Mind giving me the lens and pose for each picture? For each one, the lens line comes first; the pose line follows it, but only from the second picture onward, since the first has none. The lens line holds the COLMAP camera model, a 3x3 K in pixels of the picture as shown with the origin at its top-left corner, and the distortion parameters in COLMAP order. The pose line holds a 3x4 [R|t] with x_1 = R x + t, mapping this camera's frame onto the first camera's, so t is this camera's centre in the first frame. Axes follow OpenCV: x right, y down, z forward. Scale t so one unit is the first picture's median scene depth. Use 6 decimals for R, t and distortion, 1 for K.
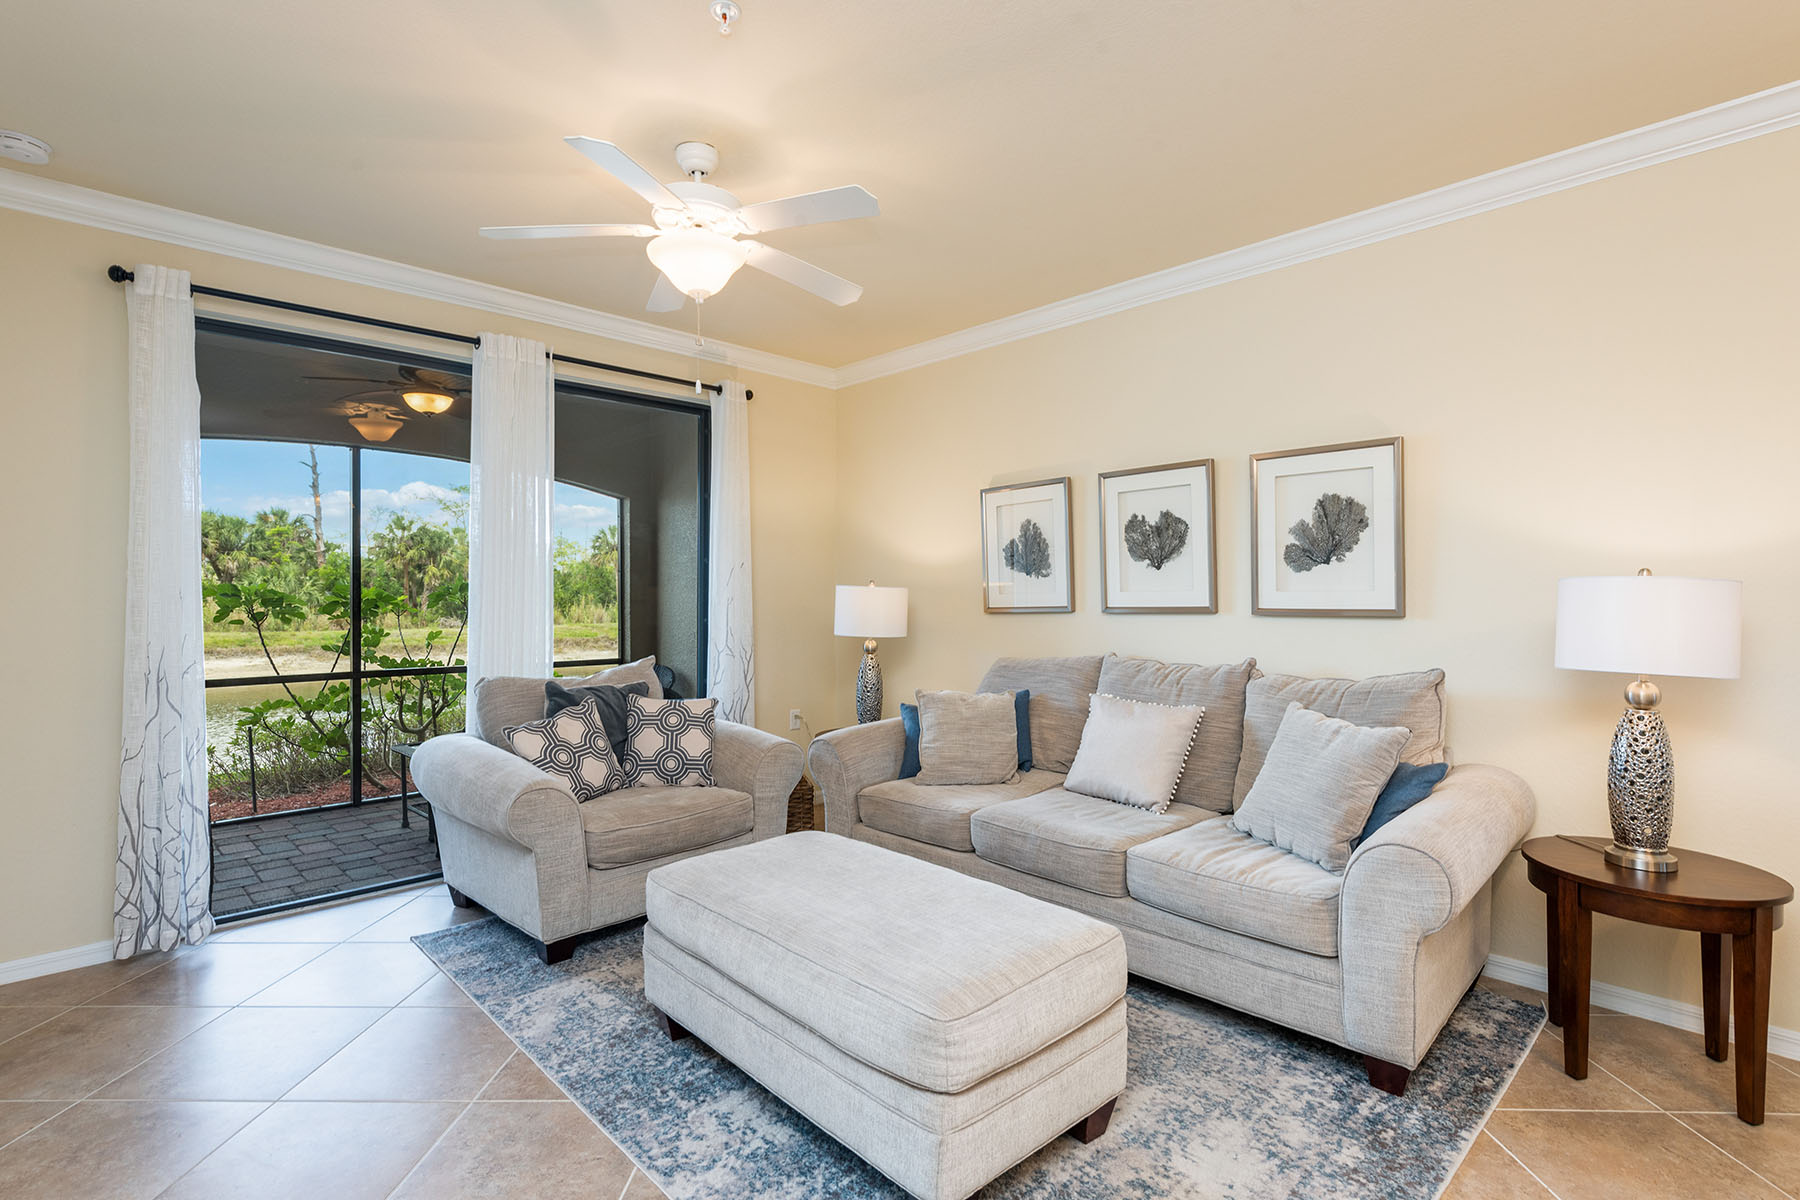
lens RADIAL K [[859.6, 0, 911.6], [0, 859.6, 592.1], [0, 0, 1]] dist [0.016905, -0.002249]
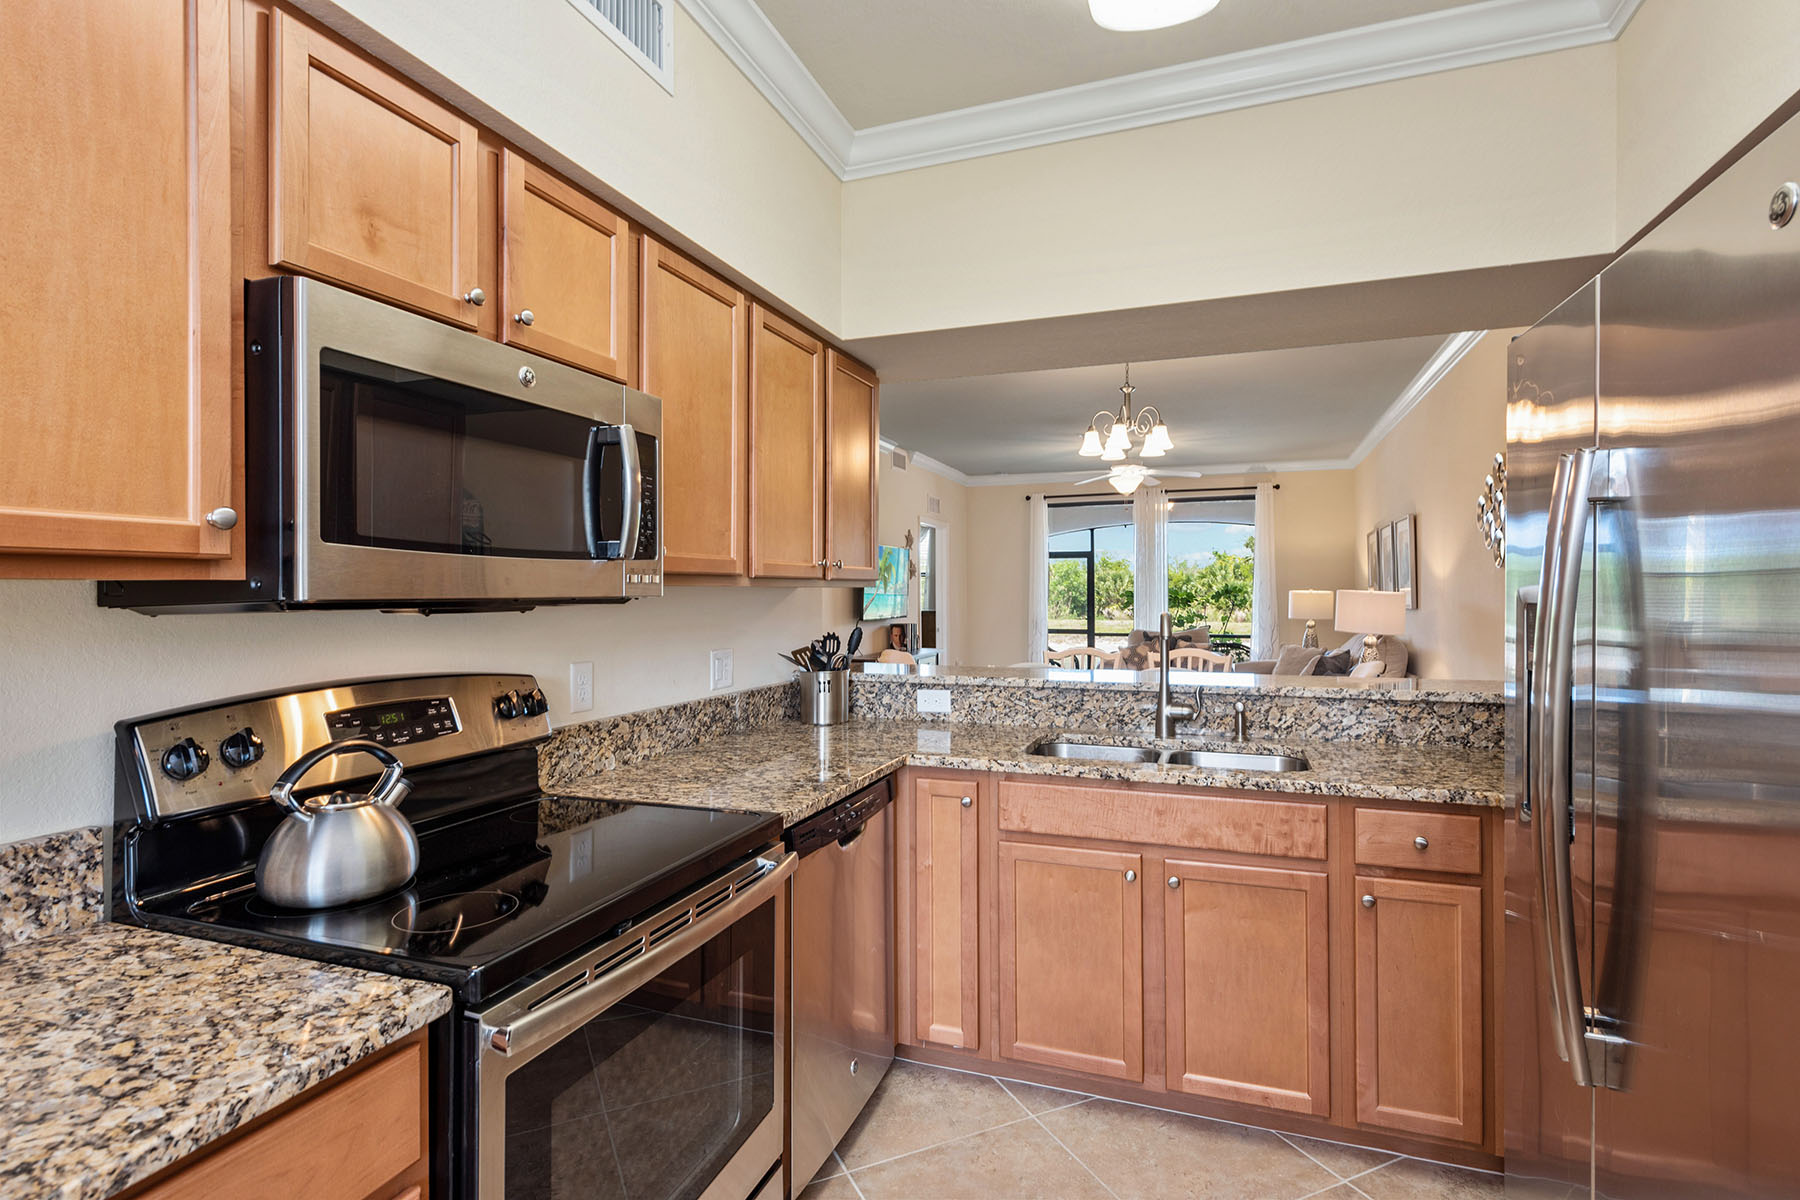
lens RADIAL K [[879.9, 0, 900.7], [0, 879.9, 597.1], [0, 0, 1]] dist [-0.001104, -0.000083]
pose [[0.426430, 0.002928, -0.904516, 1.463567], [0.004142, 0.999978, 0.005190, -0.009894], [0.904511, -0.005960, 0.426408, -0.655770]]
